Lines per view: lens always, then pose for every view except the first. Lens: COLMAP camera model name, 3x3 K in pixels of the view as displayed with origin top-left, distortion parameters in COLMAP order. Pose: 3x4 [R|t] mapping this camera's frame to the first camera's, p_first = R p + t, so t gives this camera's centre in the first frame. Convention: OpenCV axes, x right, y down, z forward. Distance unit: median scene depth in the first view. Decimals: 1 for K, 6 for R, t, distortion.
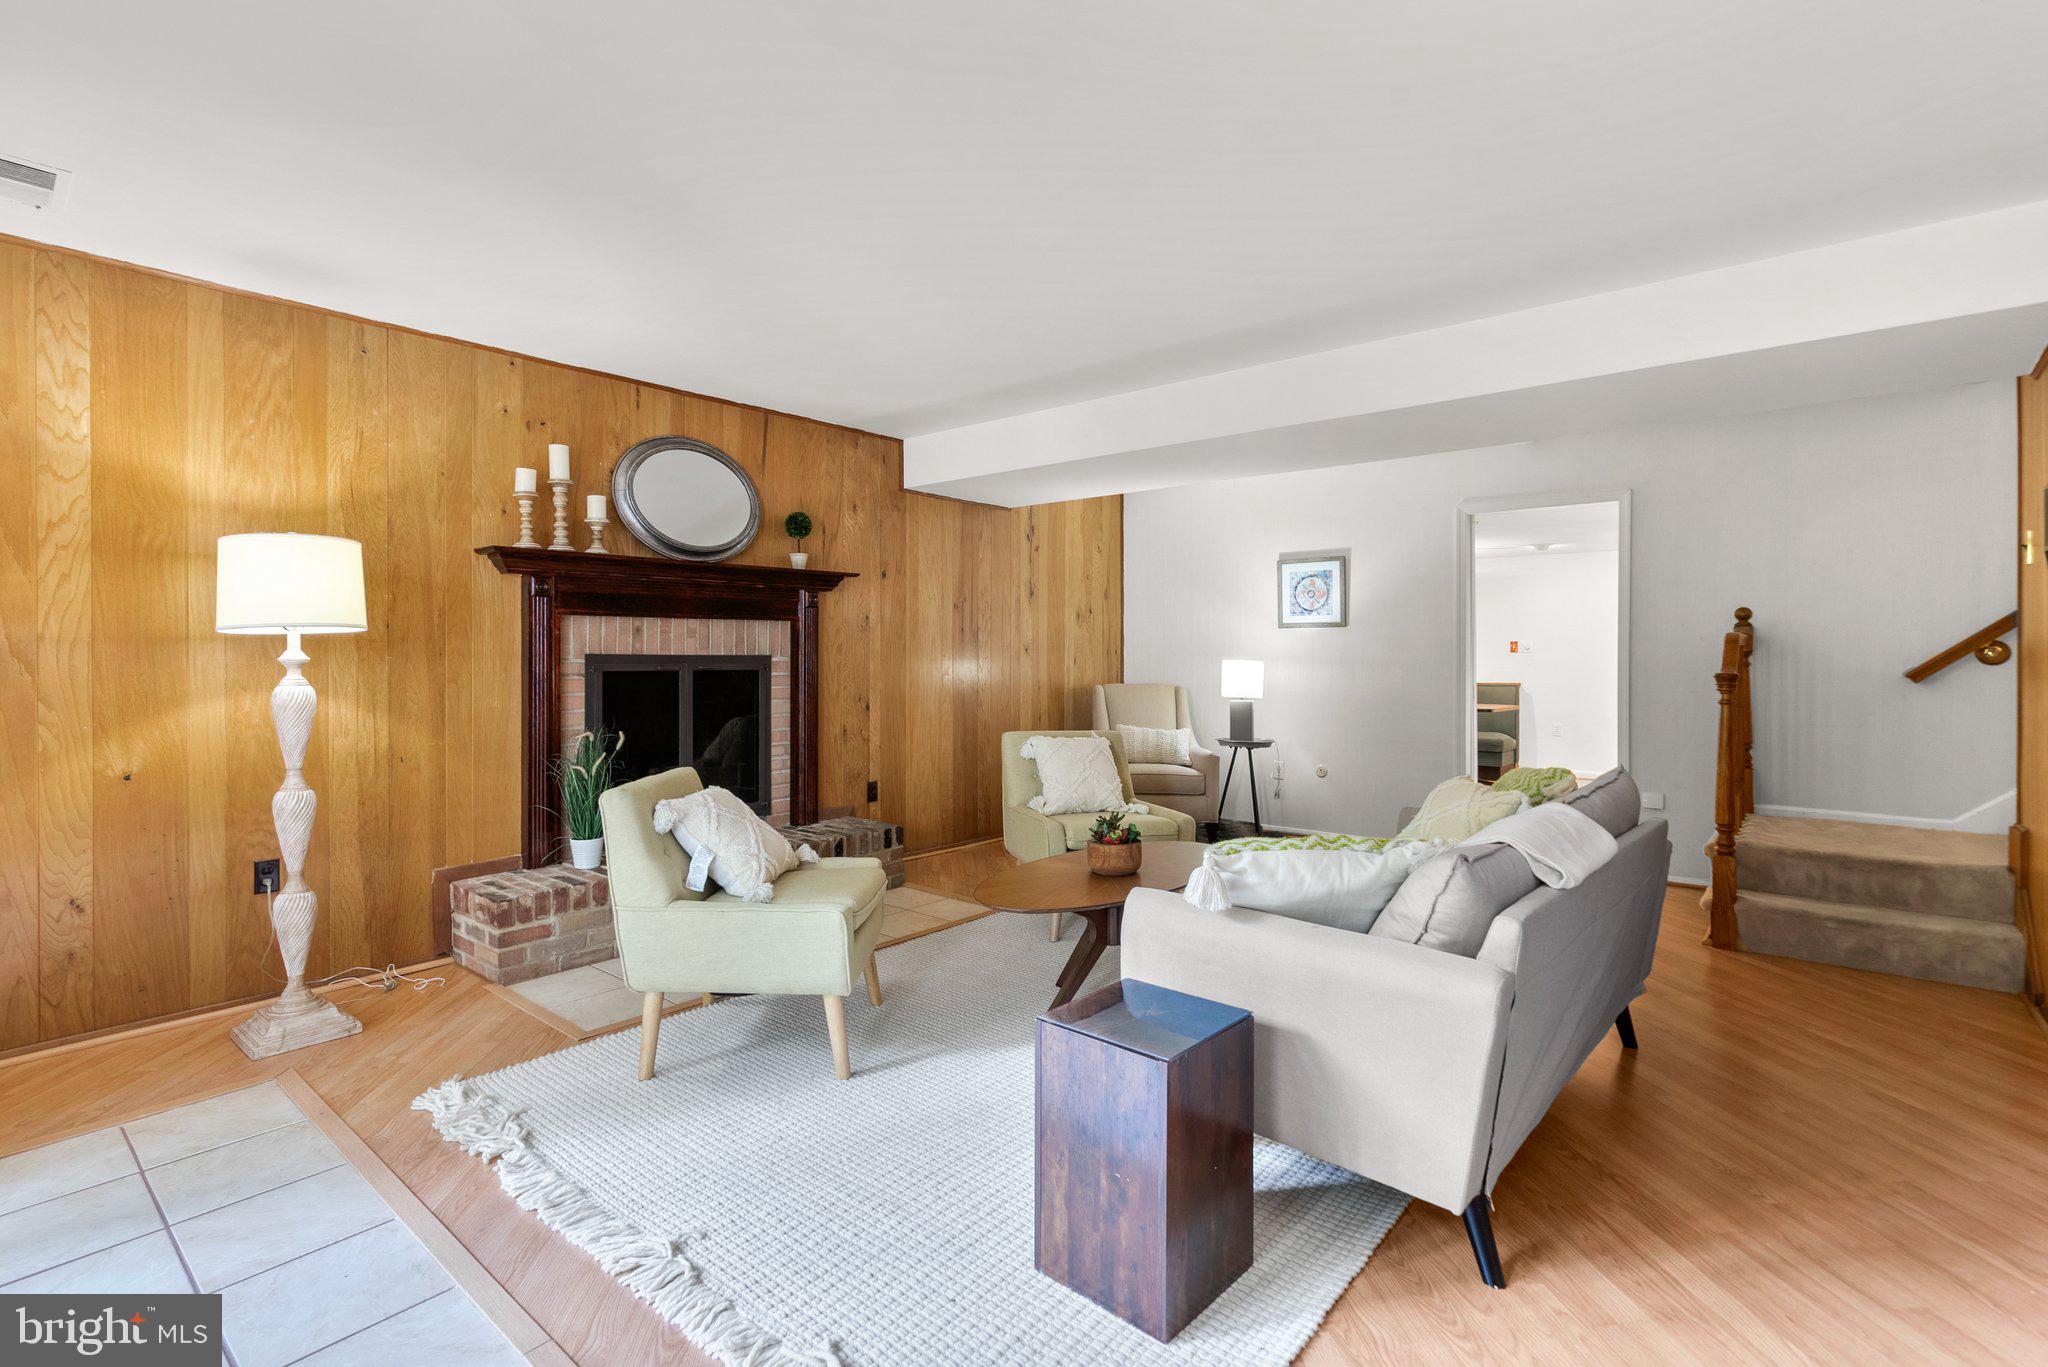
lens RADIAL K [[962.0, 0, 1028.0], [0, 962.0, 660.9], [0, 0, 1]] dist [0.002831, 0.000480]
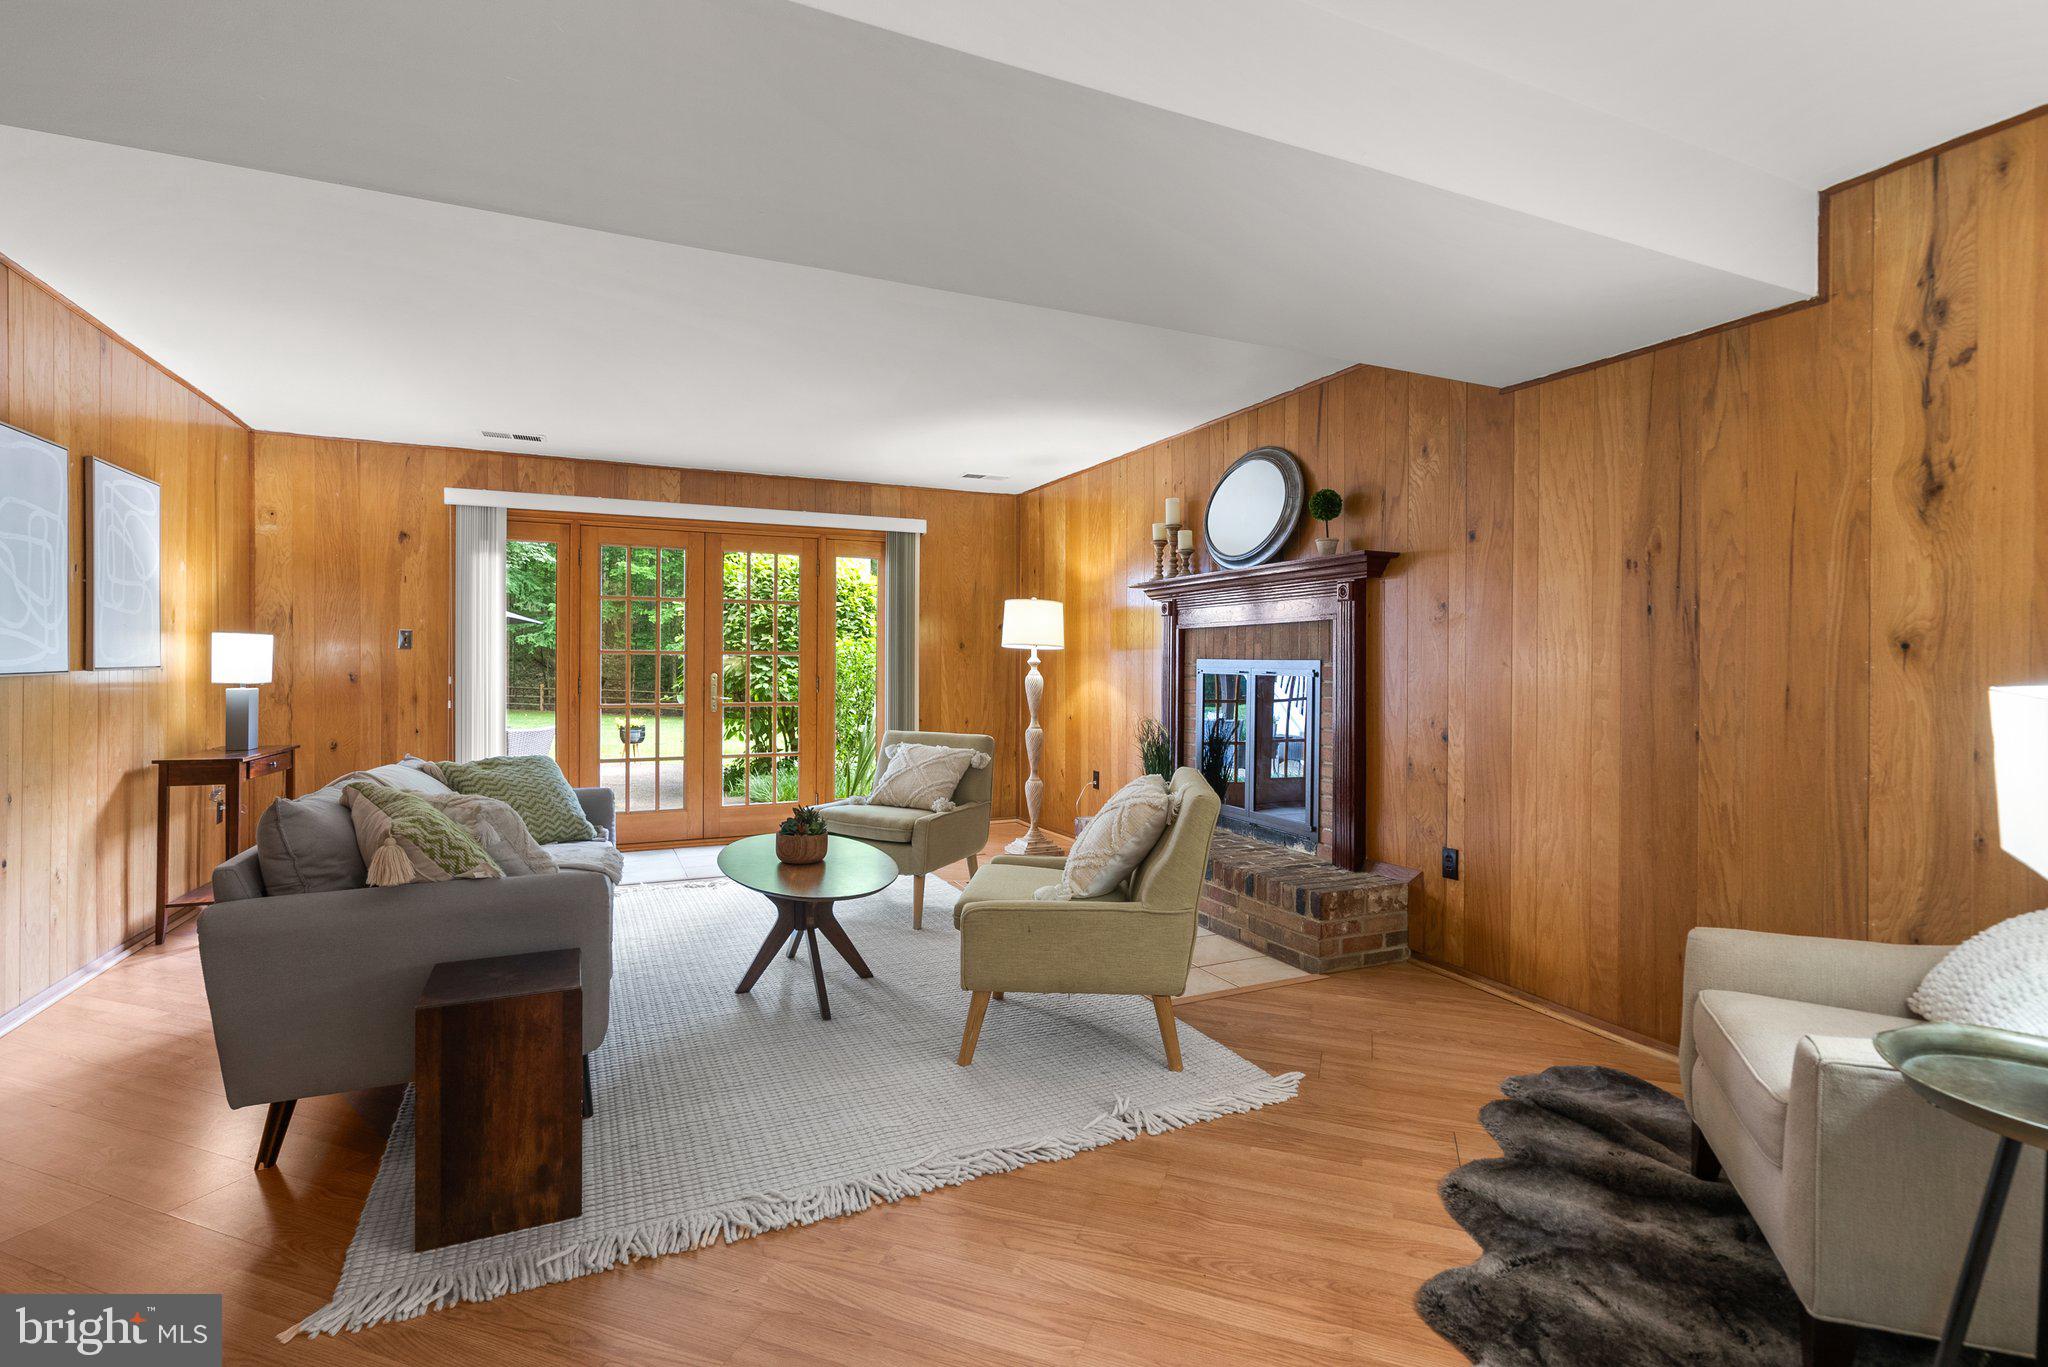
lens RADIAL K [[946.6, 0, 1015.9], [0, 946.6, 684.6], [0, 0, 1]] dist [0.001433, 0.001342]
pose [[-0.430860, 0.020781, -0.902180, 0.473194], [-0.009591, 0.999573, 0.027605, -0.003909], [0.902368, 0.020547, -0.430477, 0.844989]]
